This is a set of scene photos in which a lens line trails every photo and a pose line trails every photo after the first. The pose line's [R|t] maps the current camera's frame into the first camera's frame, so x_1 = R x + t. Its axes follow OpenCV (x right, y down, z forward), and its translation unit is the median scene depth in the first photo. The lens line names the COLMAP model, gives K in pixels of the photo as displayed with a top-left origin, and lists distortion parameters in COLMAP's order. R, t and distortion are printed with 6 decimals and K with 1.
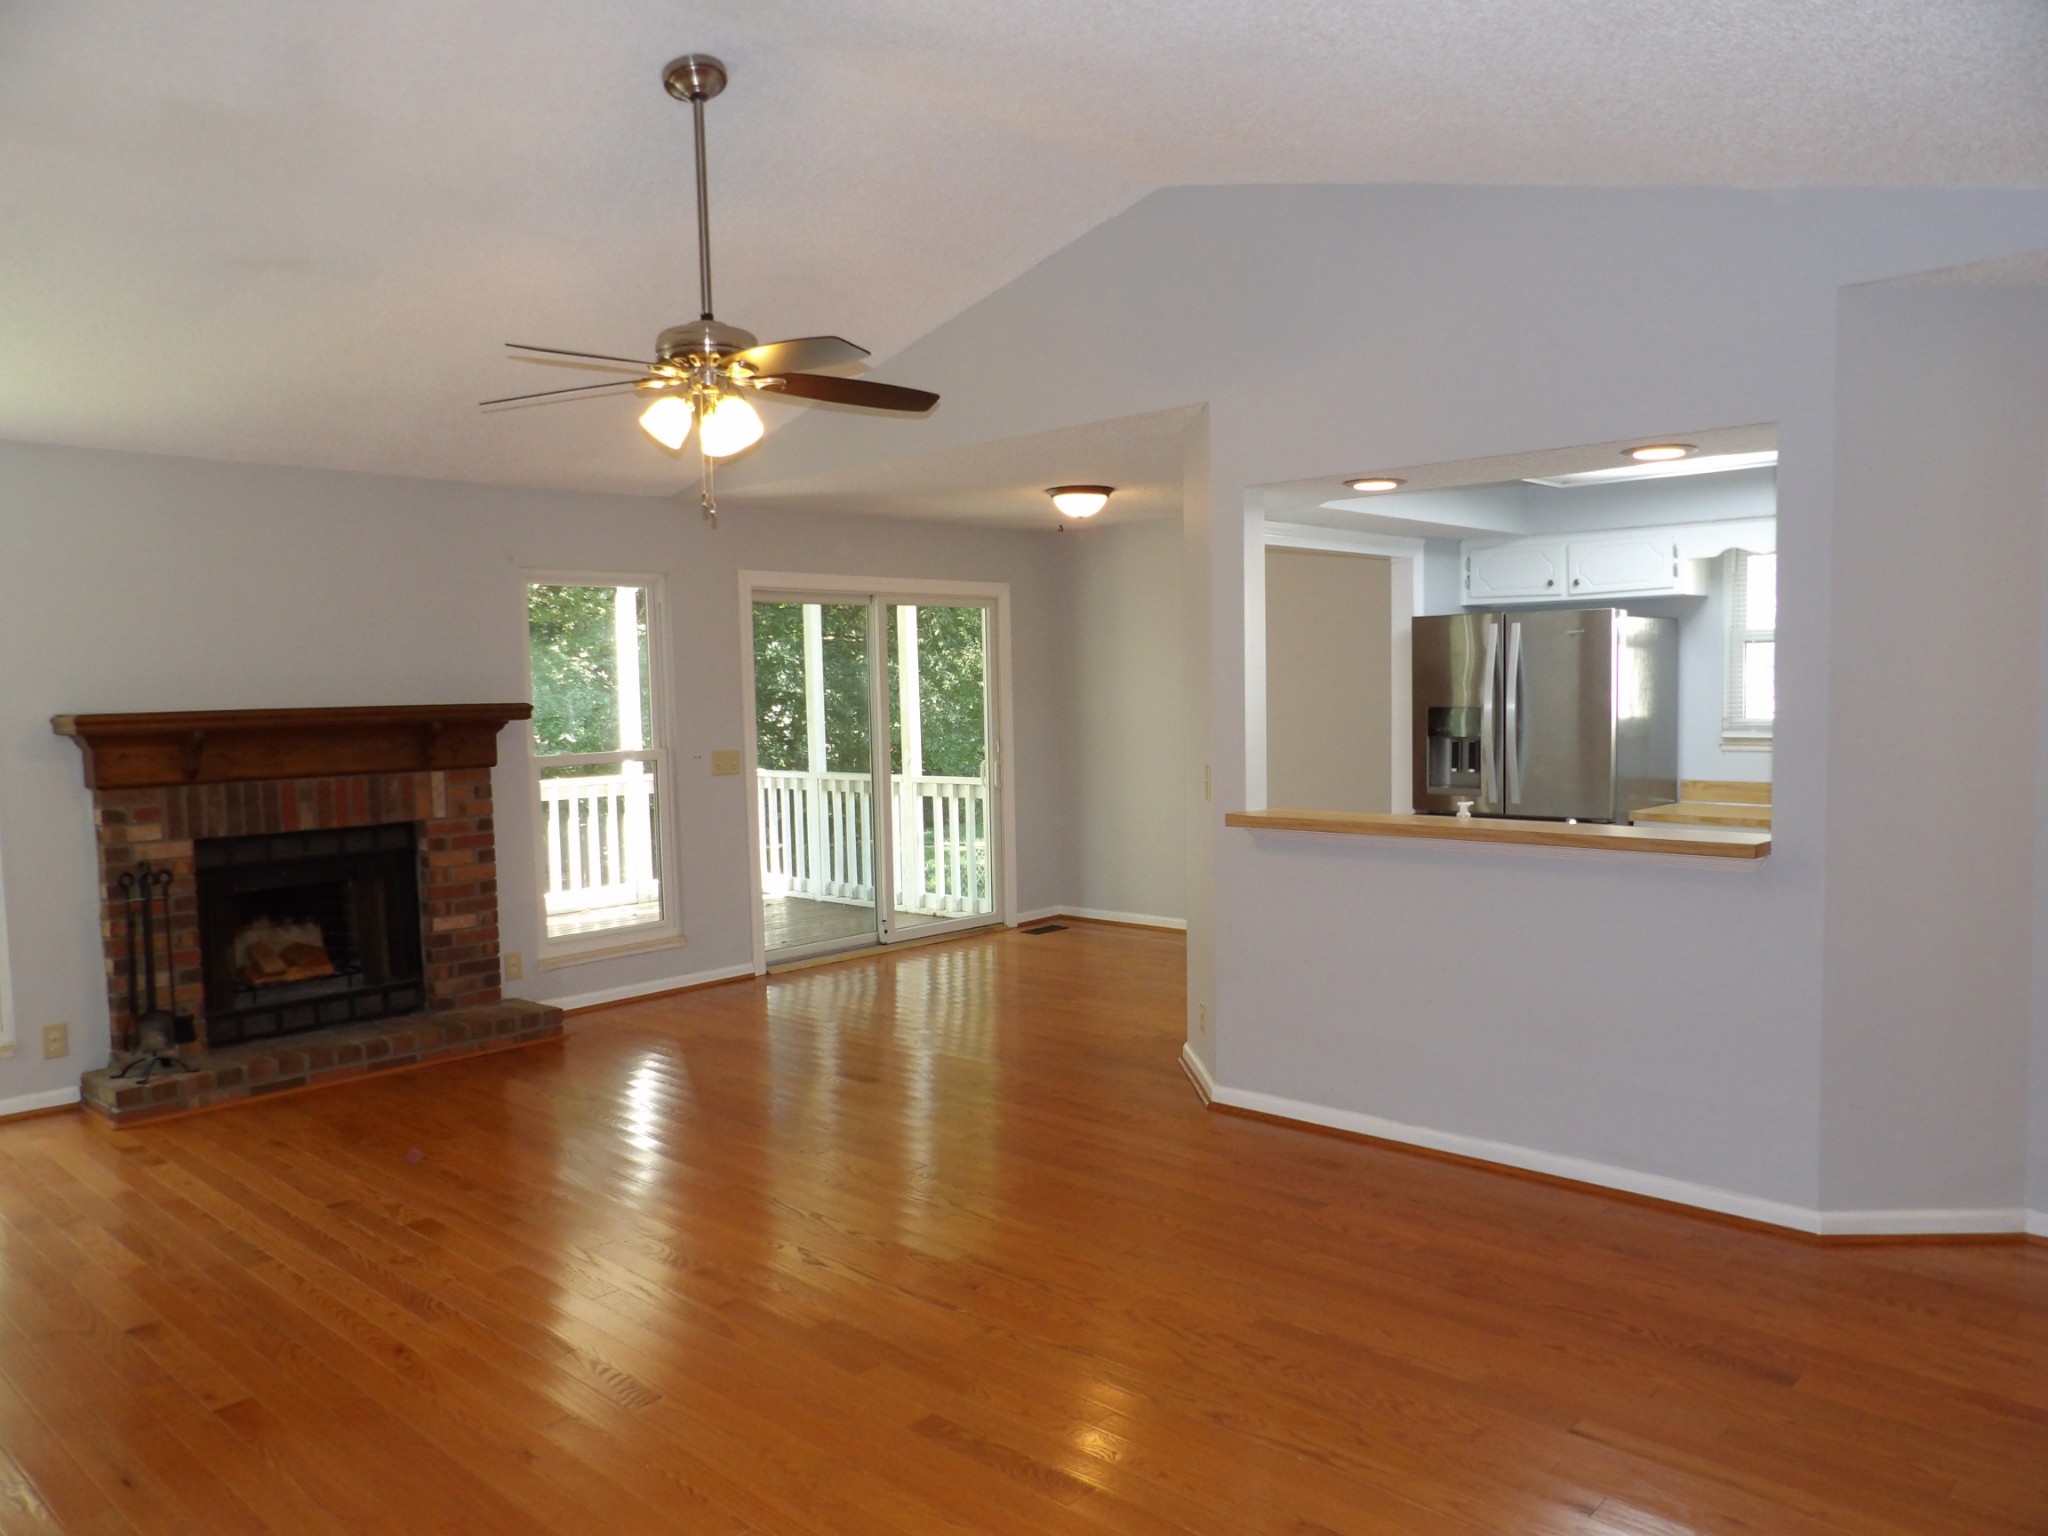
lens RADIAL K [[1483.3, 0, 1017.3], [0, 1483.3, 786.2], [0, 0, 1]] dist [-0.041500, 0.055935]
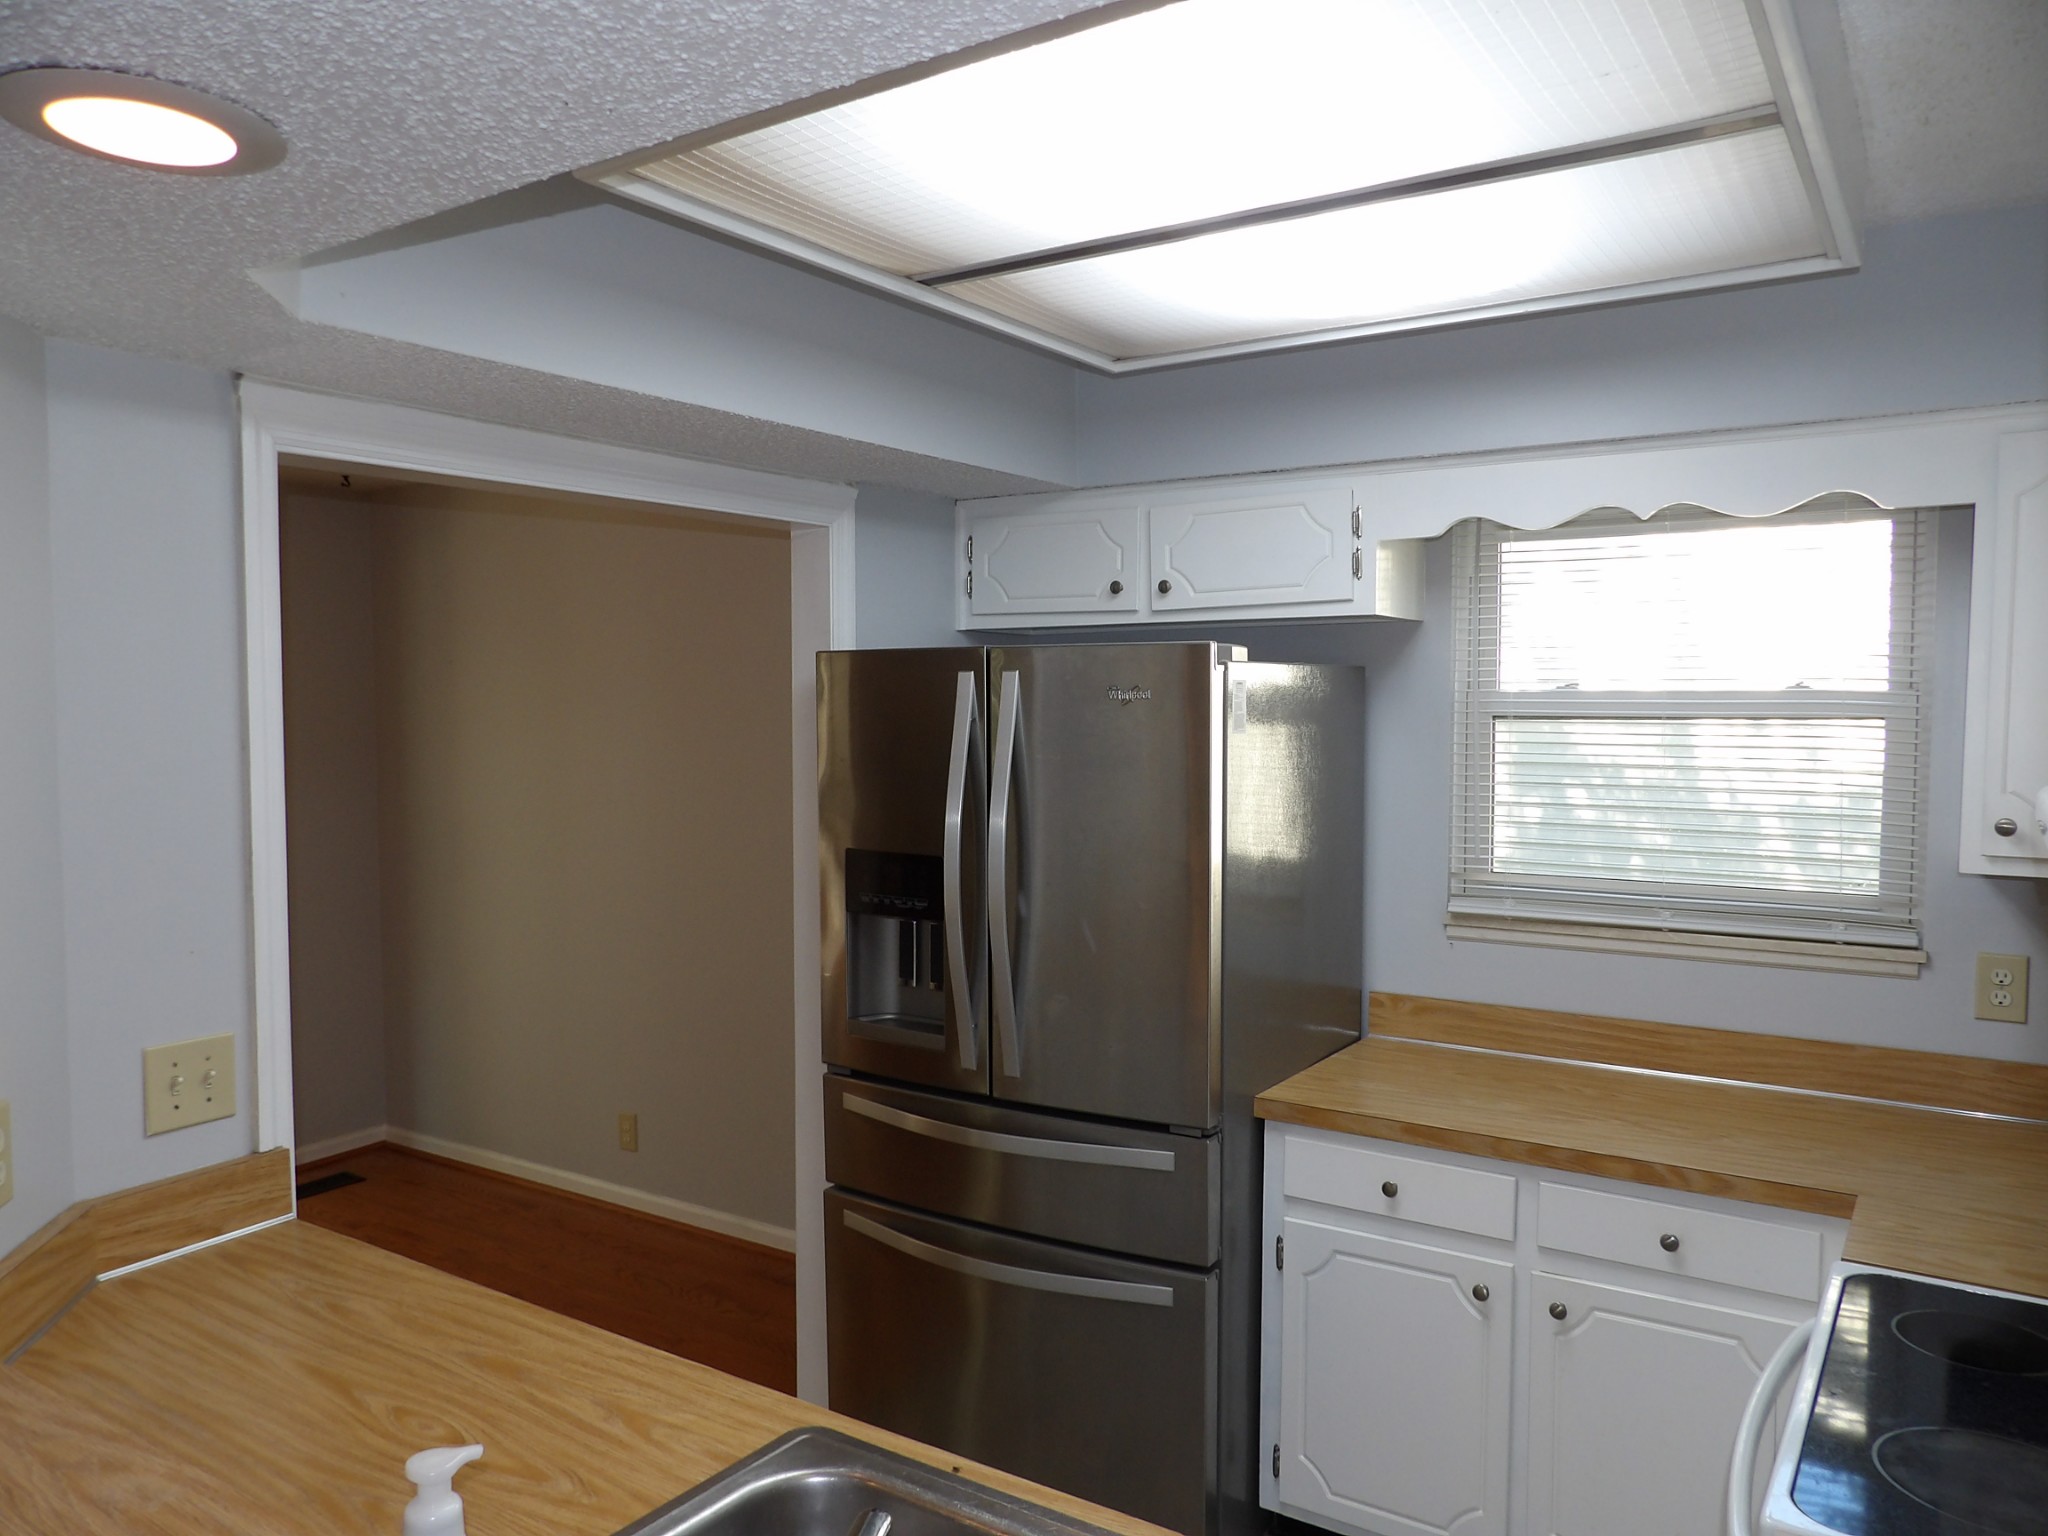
lens RADIAL K [[1478.0, 0, 1016.7], [0, 1478.0, 789.7], [0, 0, 1]] dist [-0.036356, 0.046884]
pose [[0.985321, 0.007889, 0.170529, 0.267572], [-0.005367, 0.999869, -0.015247, -0.068882], [-0.170627, 0.014108, 0.985235, 0.572041]]
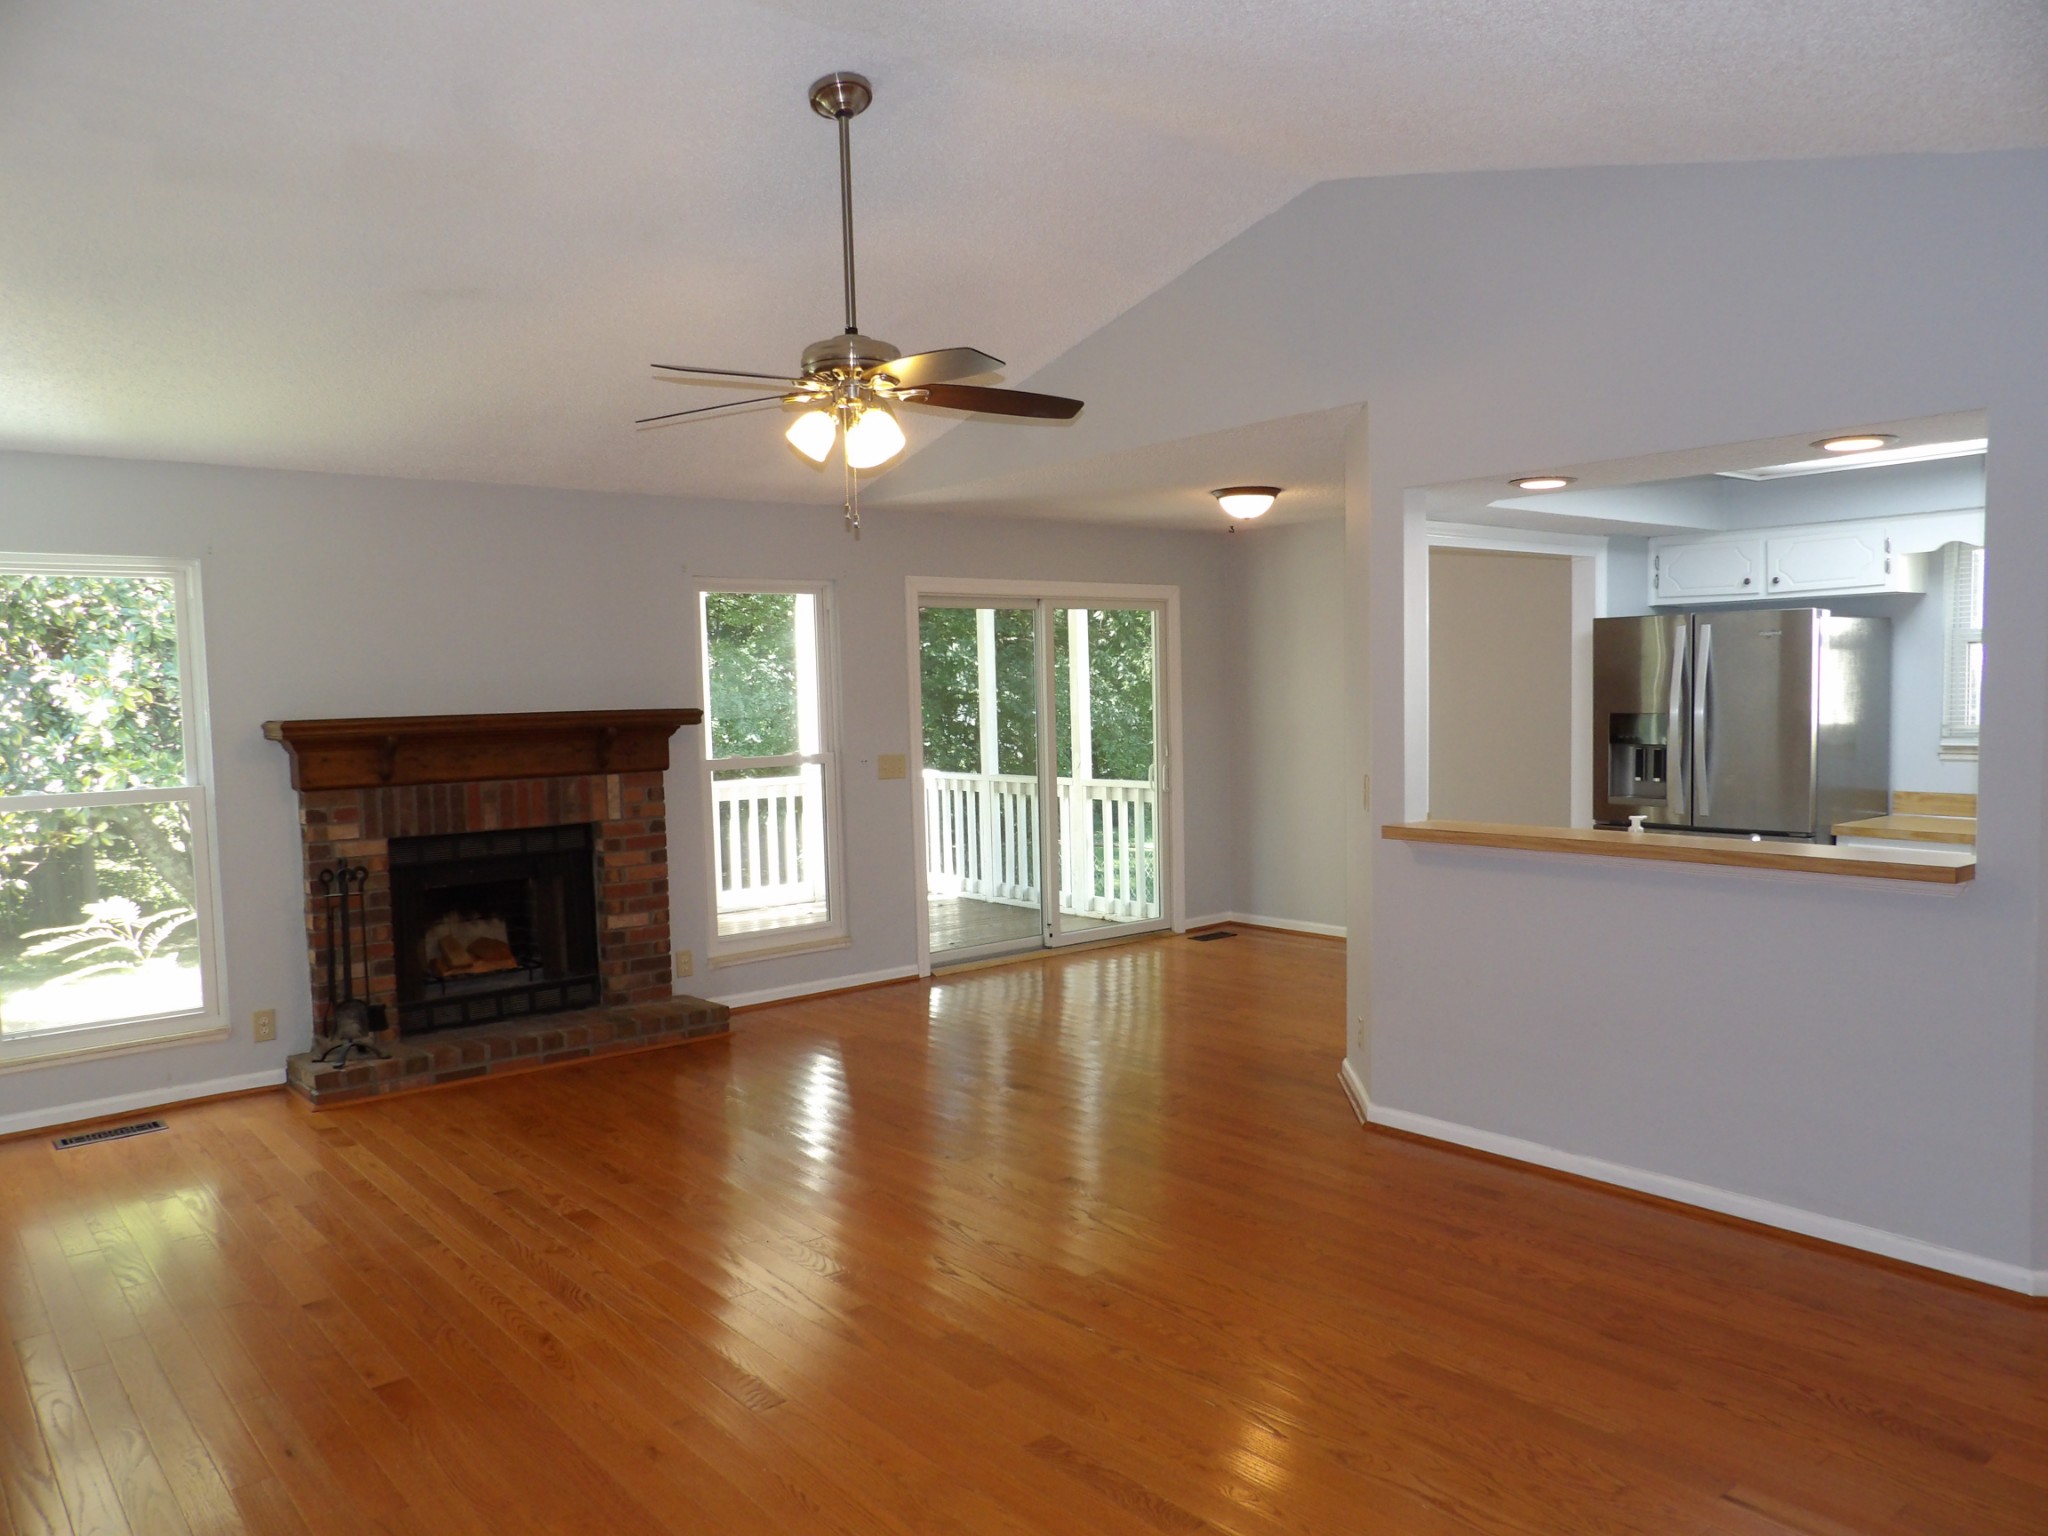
lens RADIAL K [[1483.3, 0, 1017.3], [0, 1483.3, 786.2], [0, 0, 1]] dist [-0.041500, 0.055935]
pose [[0.991917, 0.006765, -0.126710, 0.020062], [-0.006661, 0.999977, 0.001245, -0.005033], [0.126716, -0.000391, 0.991939, 0.006685]]
